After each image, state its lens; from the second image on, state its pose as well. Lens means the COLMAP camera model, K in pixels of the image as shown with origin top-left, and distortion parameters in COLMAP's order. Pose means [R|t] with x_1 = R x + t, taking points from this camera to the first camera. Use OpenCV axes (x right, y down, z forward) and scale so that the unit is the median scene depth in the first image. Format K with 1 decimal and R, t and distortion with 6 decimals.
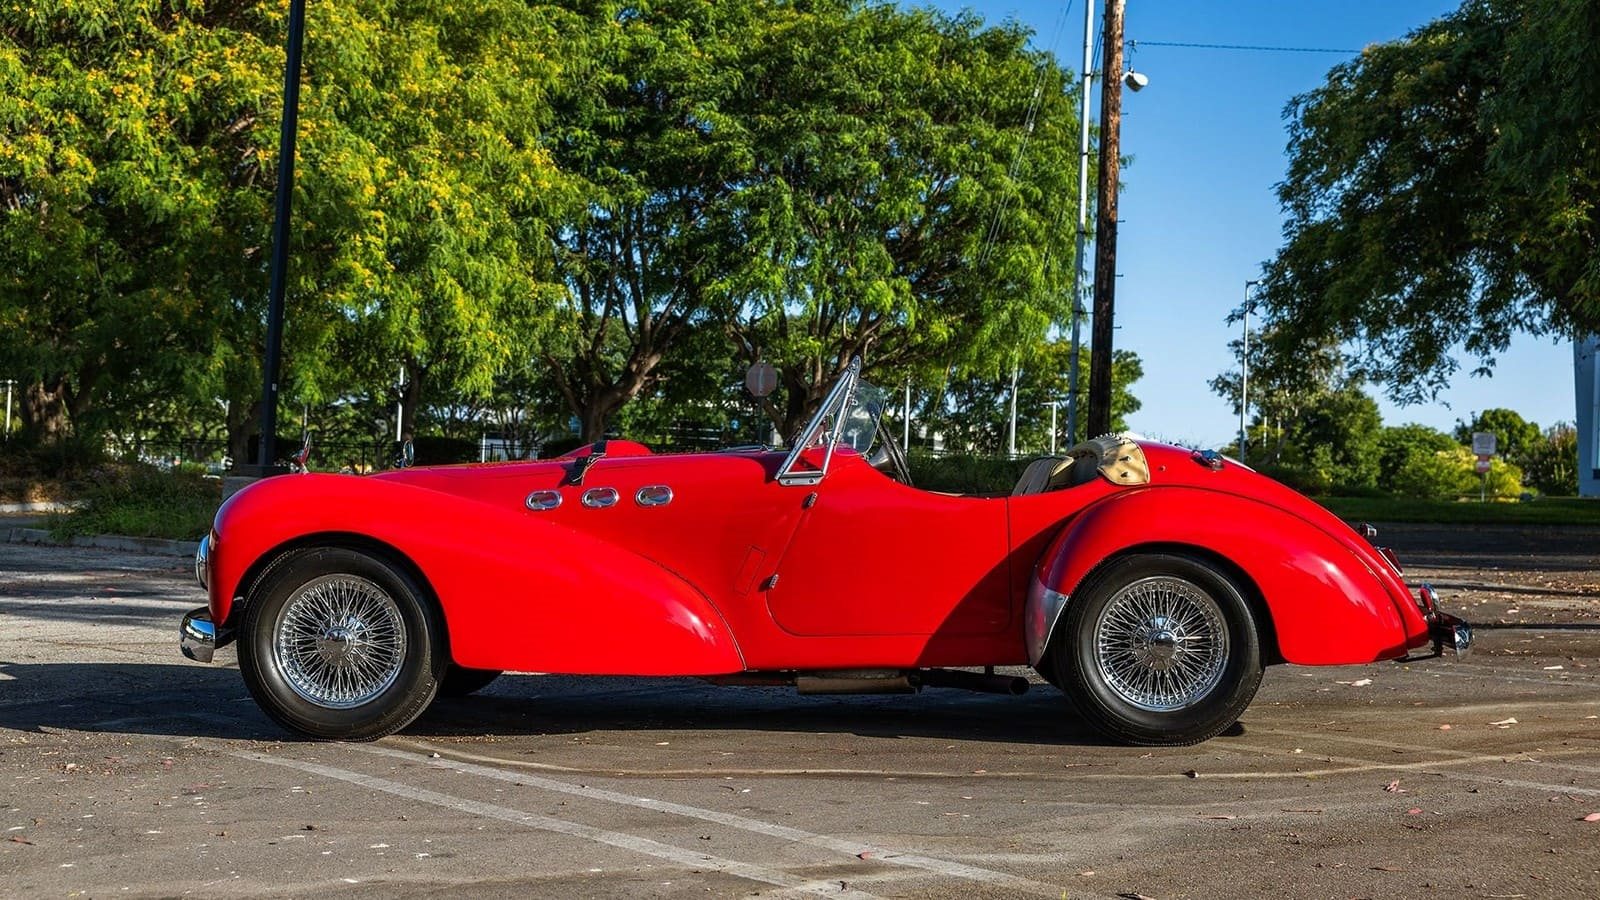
lens RADIAL K [[1860.0, 0, 800.7], [0, 1860.0, 455.4], [0, 0, 1]] dist [0.020985, 0.004990]
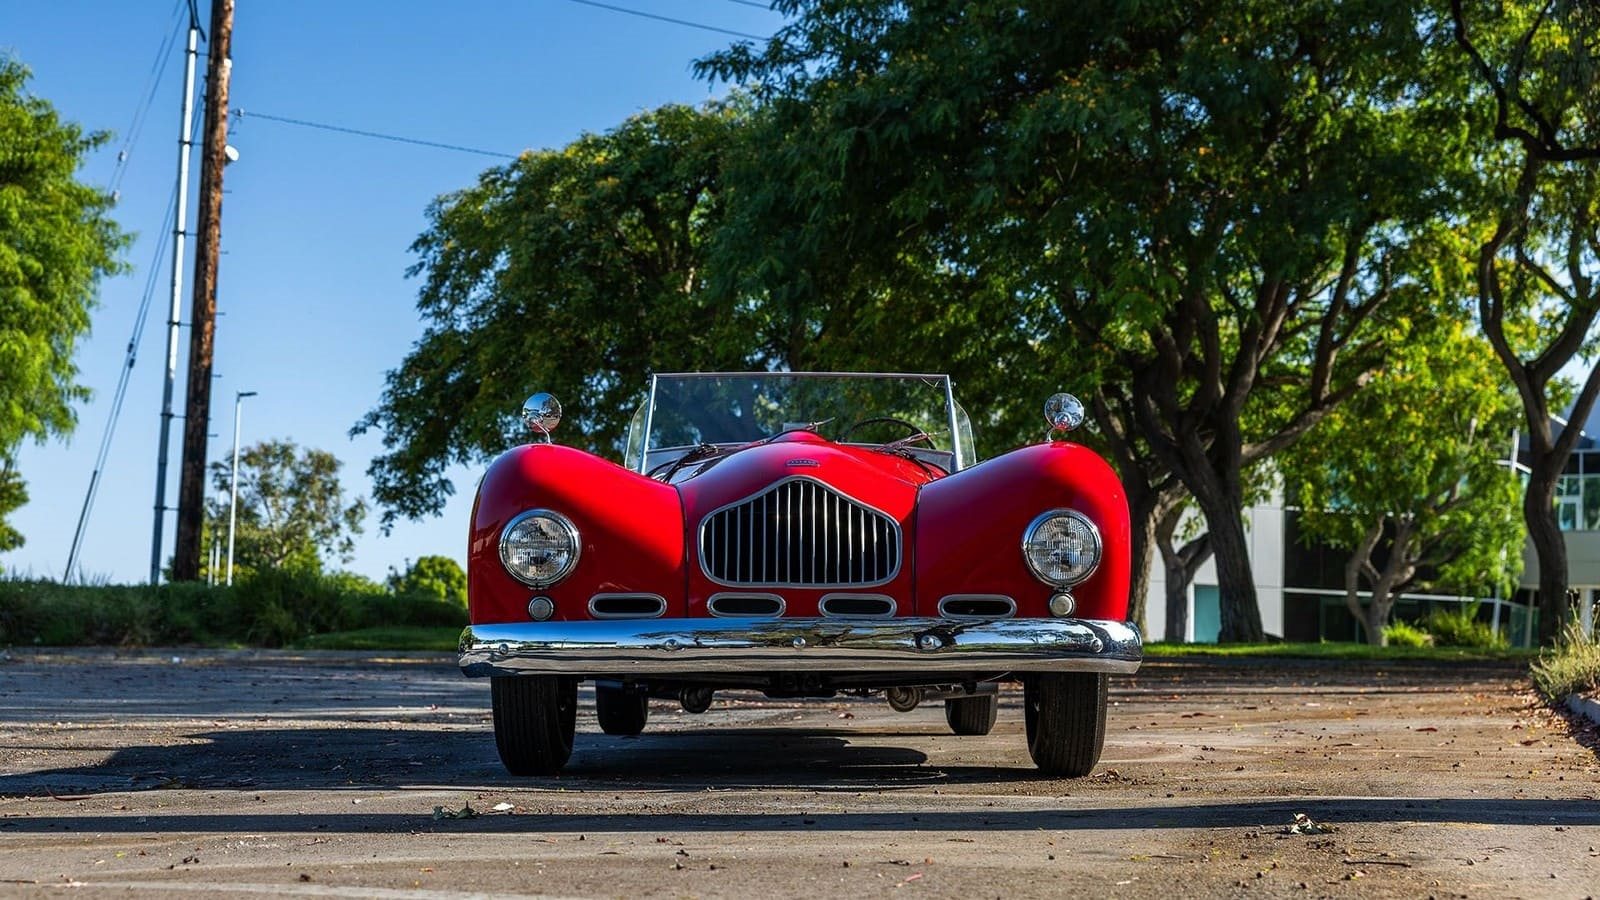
lens RADIAL K [[2303.2, 0, 783.5], [0, 2303.2, 449.1], [0, 0, 1]] dist [-0.007187, 0.173283]
pose [[0.861450, 0.048416, 0.505529, -0.100490], [-0.012522, 0.997167, -0.074163, 0.009412], [-0.507687, 0.057558, 0.859617, -0.035774]]
